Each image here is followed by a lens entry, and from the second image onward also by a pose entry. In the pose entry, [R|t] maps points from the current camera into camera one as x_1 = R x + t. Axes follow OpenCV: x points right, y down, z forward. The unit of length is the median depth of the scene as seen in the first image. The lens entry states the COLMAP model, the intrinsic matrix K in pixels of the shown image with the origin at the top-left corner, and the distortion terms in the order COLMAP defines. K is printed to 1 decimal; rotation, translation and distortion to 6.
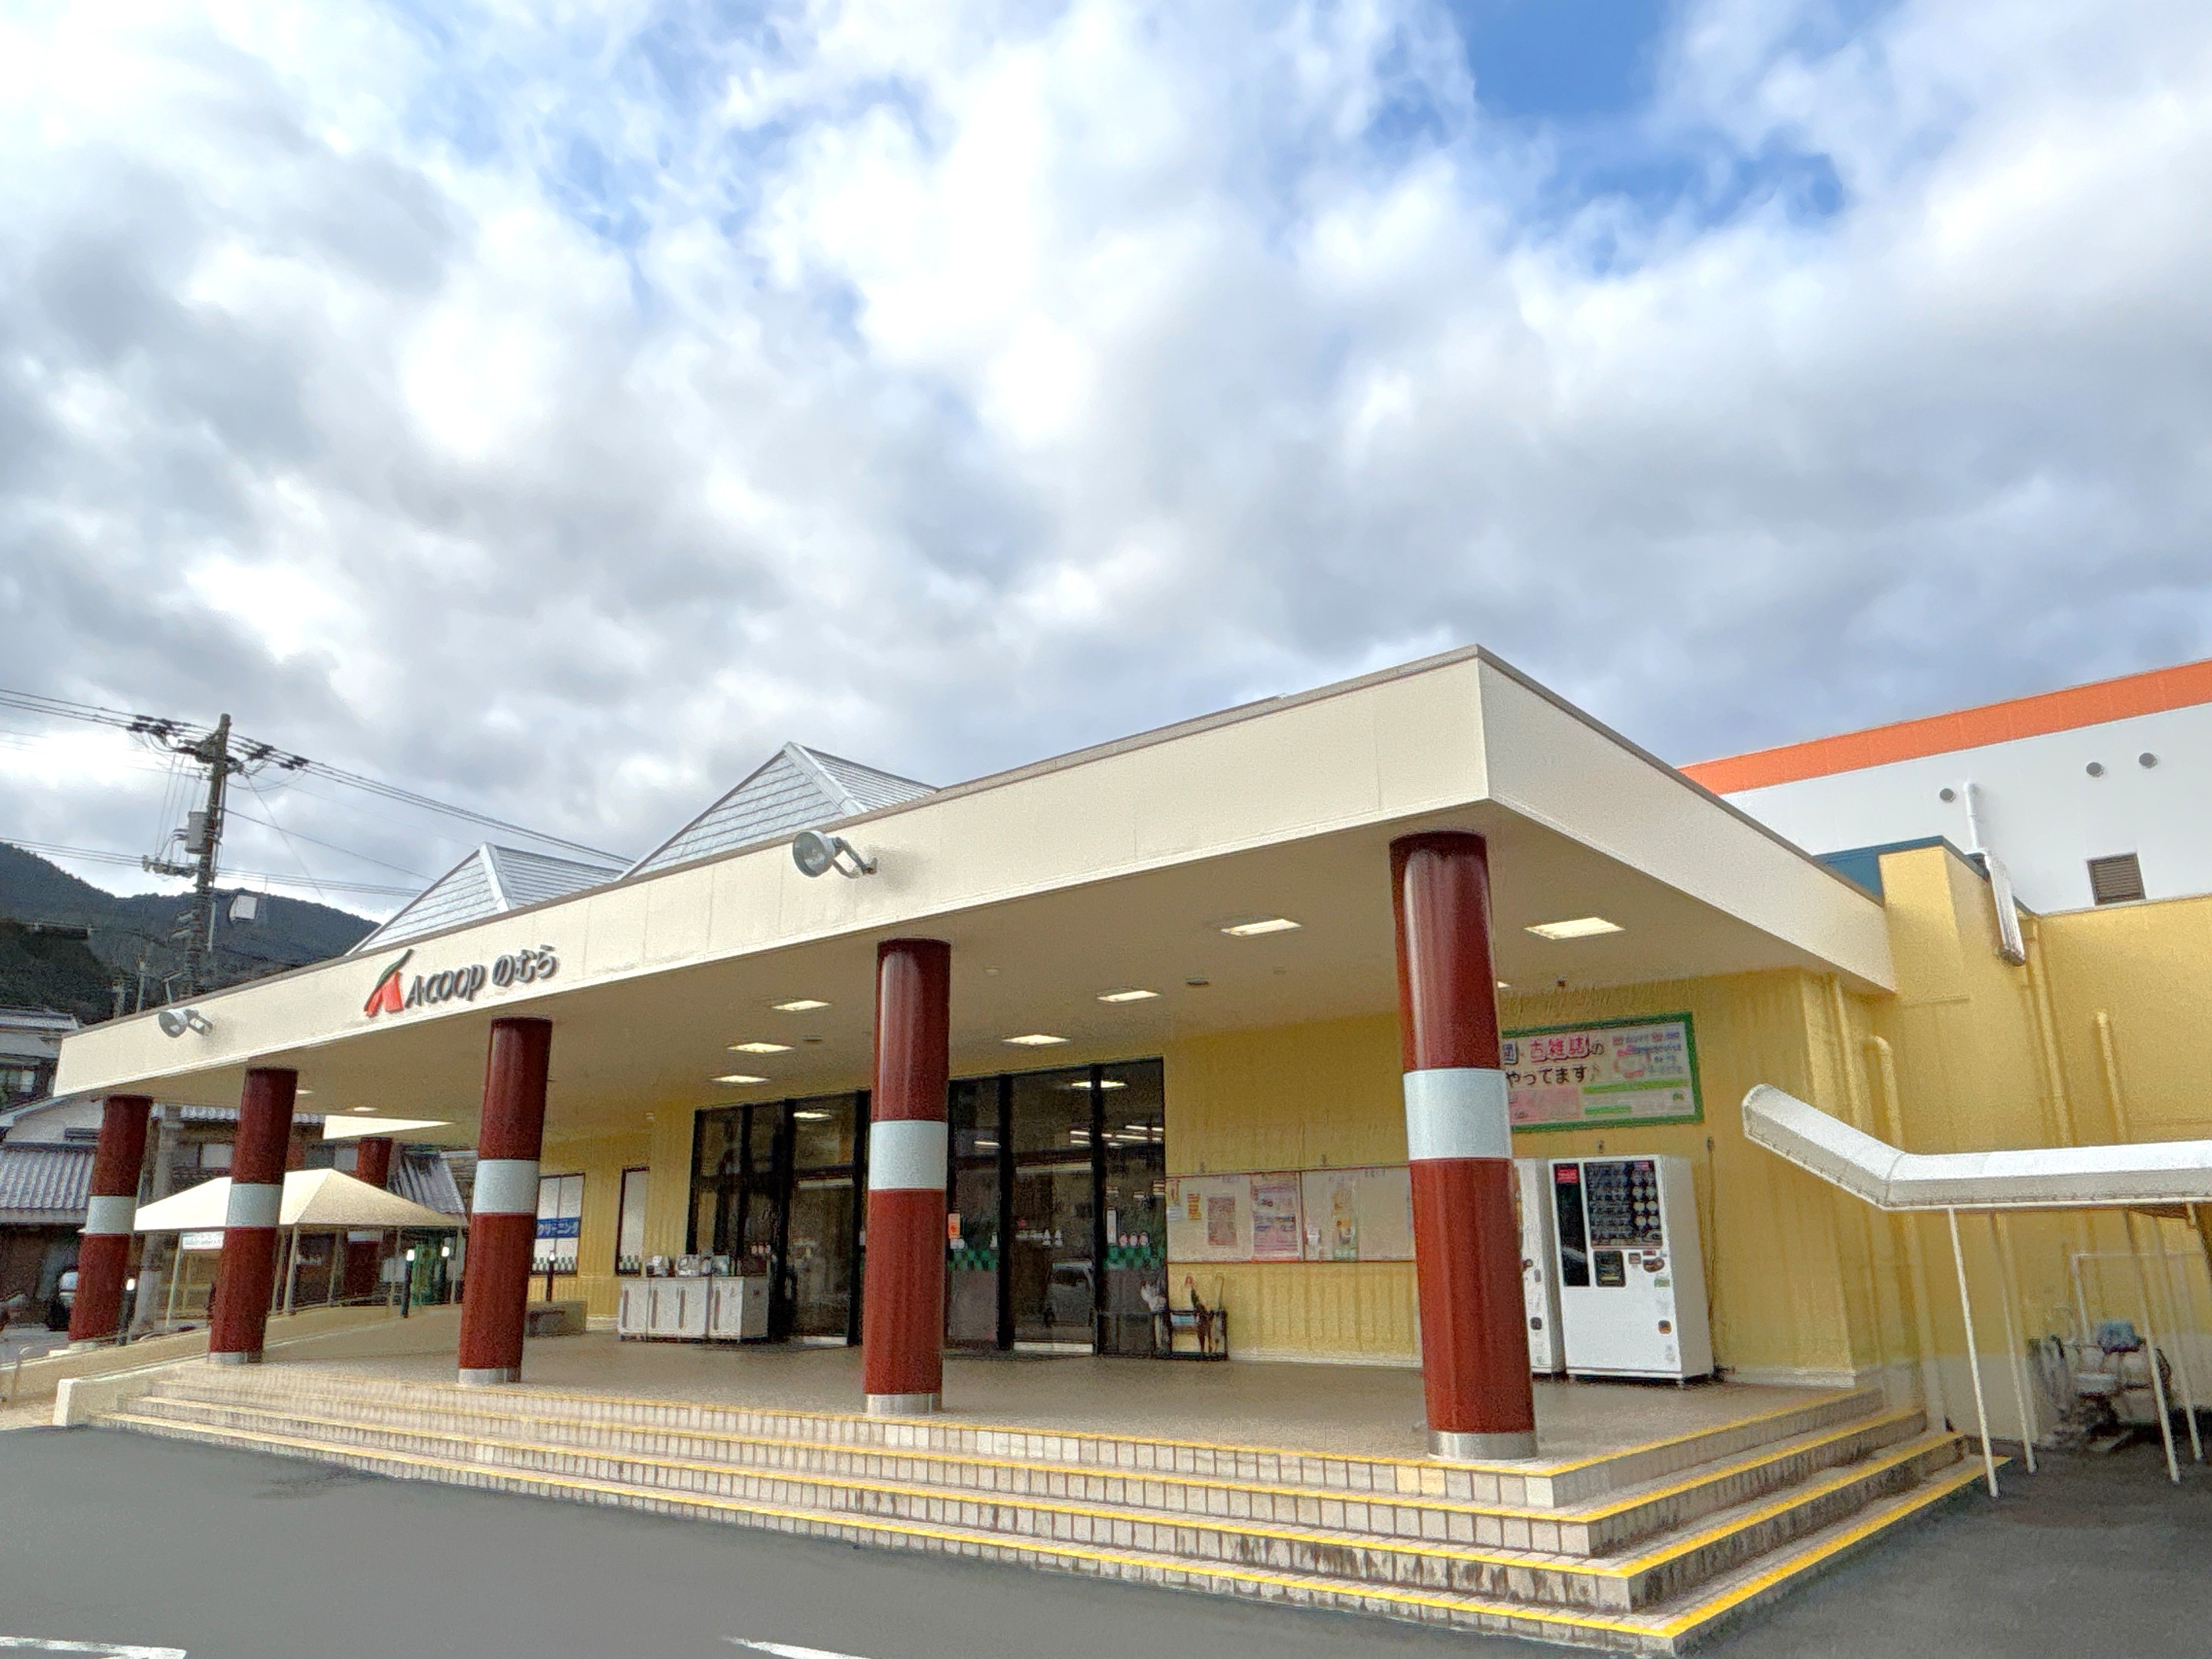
lens RADIAL K [[1549.2, 0, 1096.5], [0, 1549.2, 821.4], [0, 0, 1]] dist [0.084380, -0.133203]
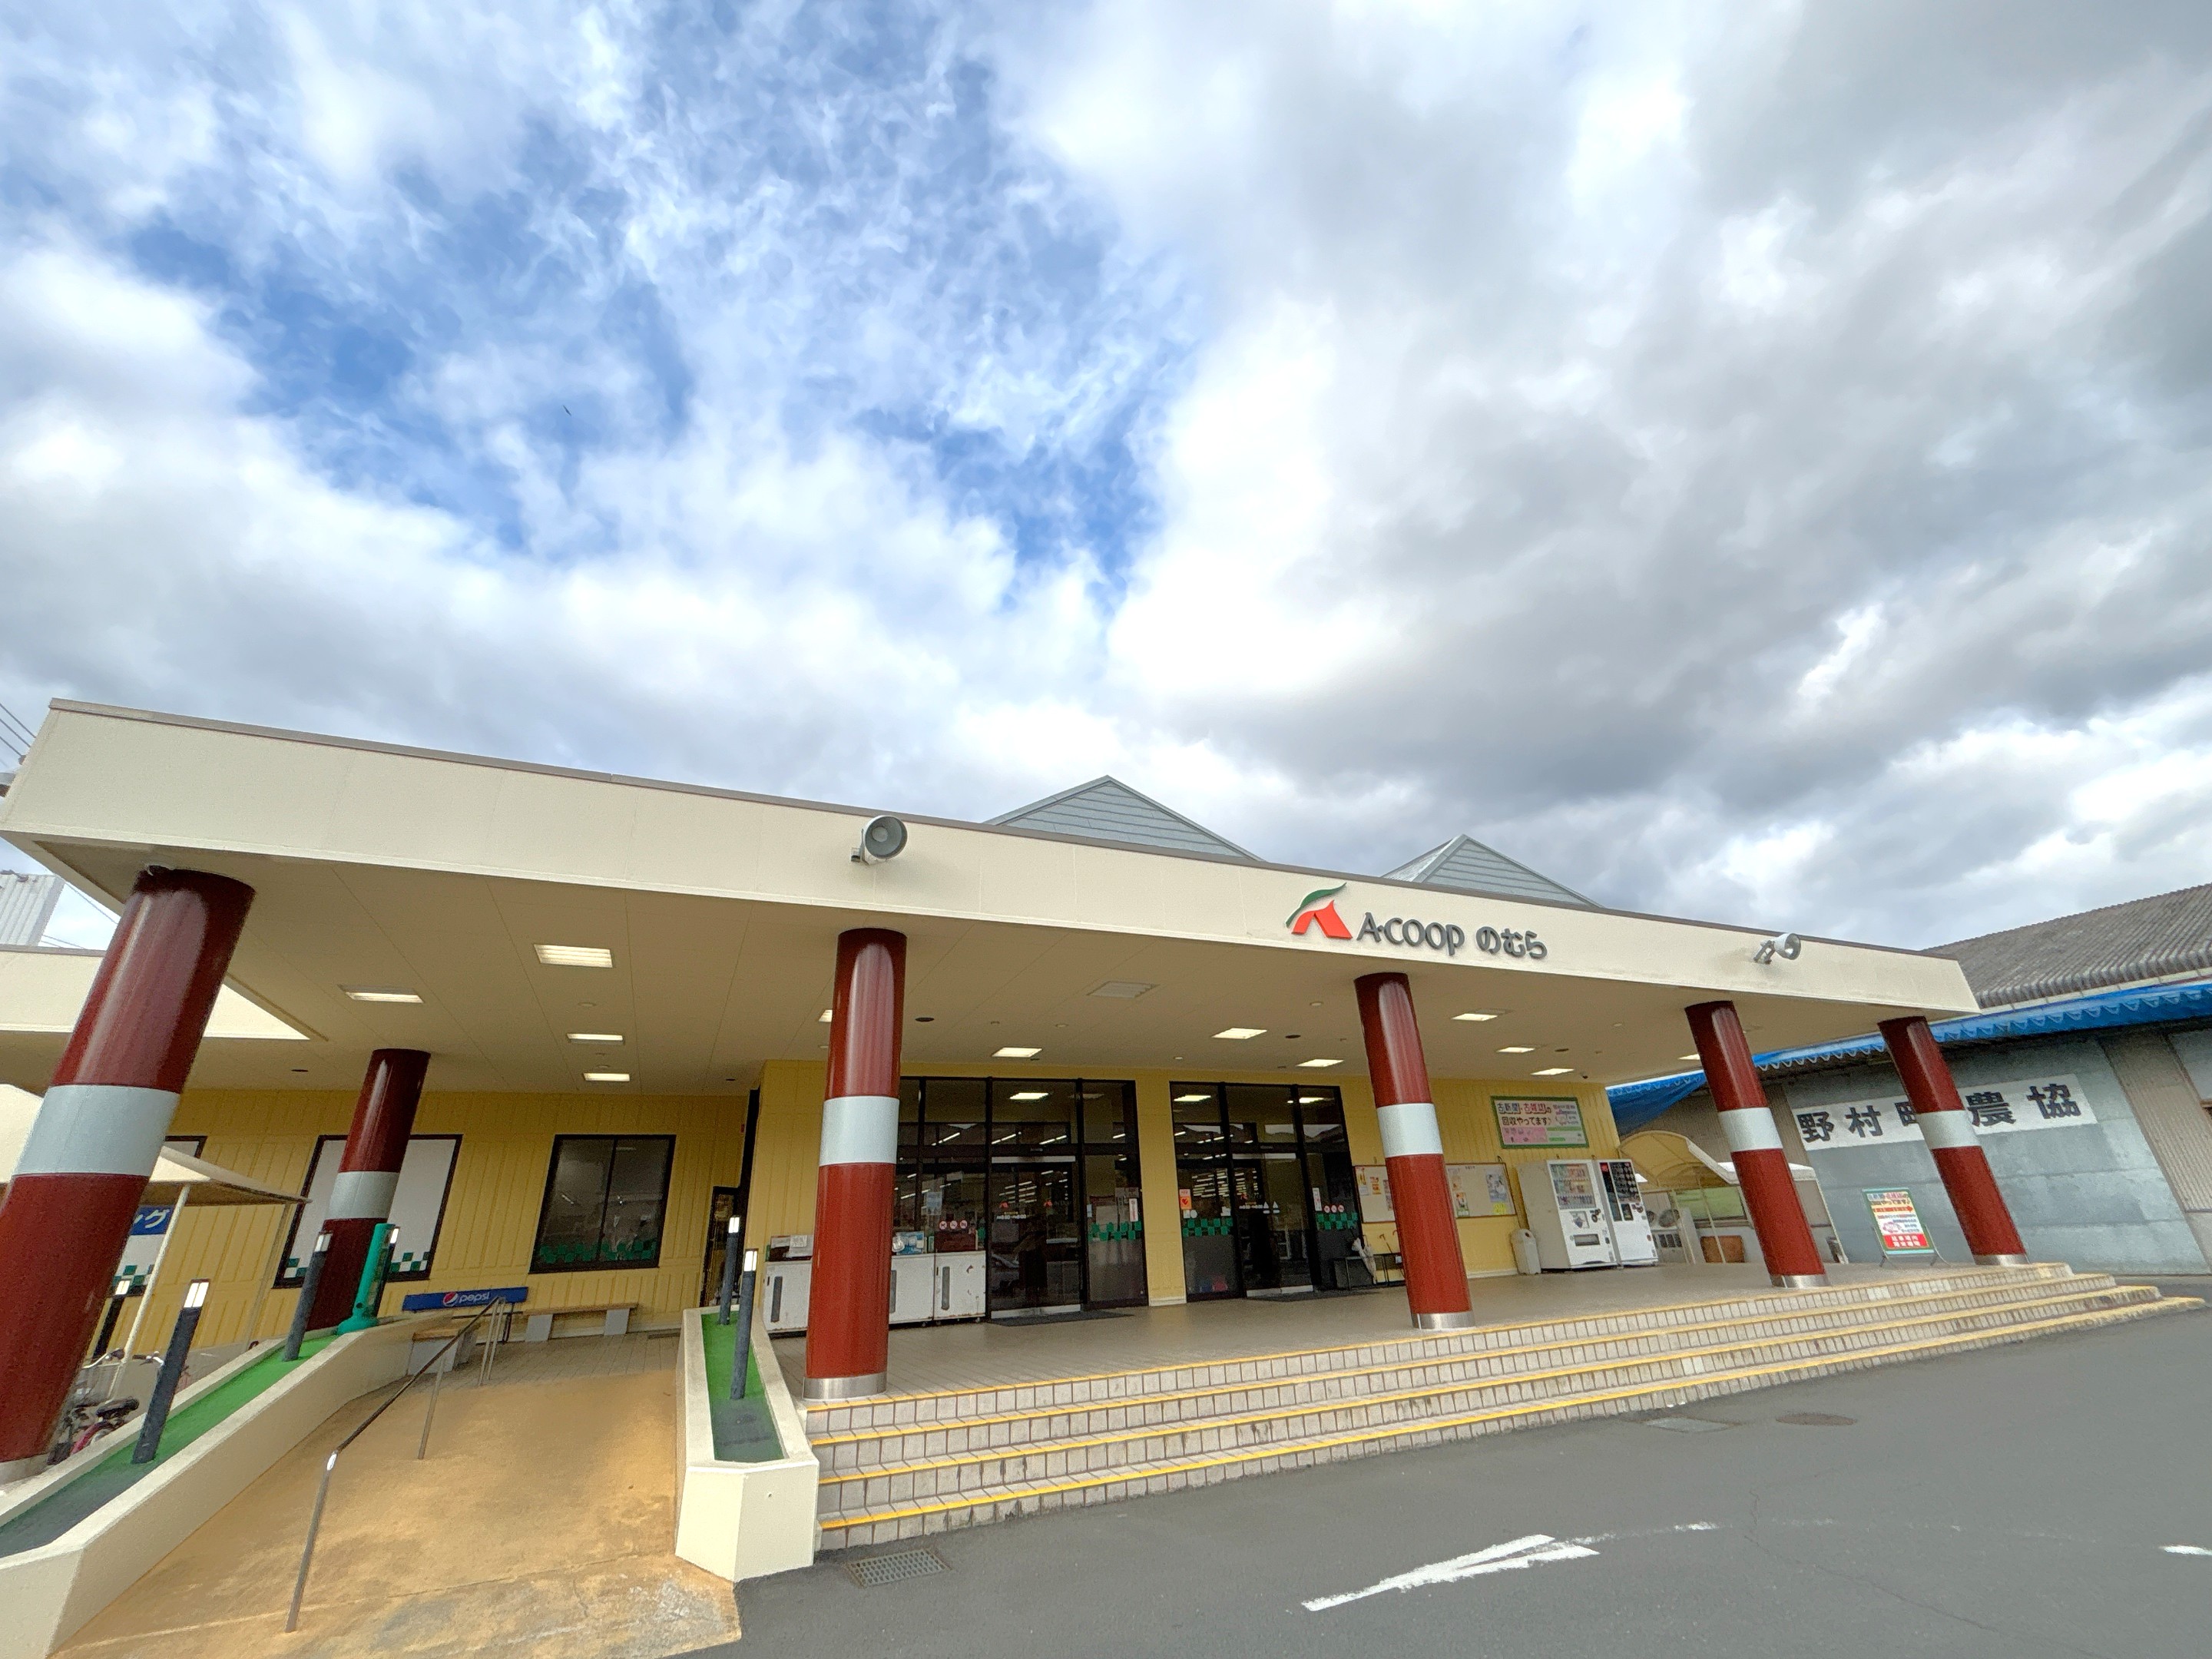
lens RADIAL K [[905.3, 0, 1106.0], [0, 905.3, 829.5], [0, 0, 1]] dist [-0.012721, 0.007138]
pose [[0.441834, 0.362994, 0.820377, -0.979429], [-0.200931, 0.931289, -0.303854, 0.252841], [-0.874305, -0.030586, 0.484412, 0.832250]]
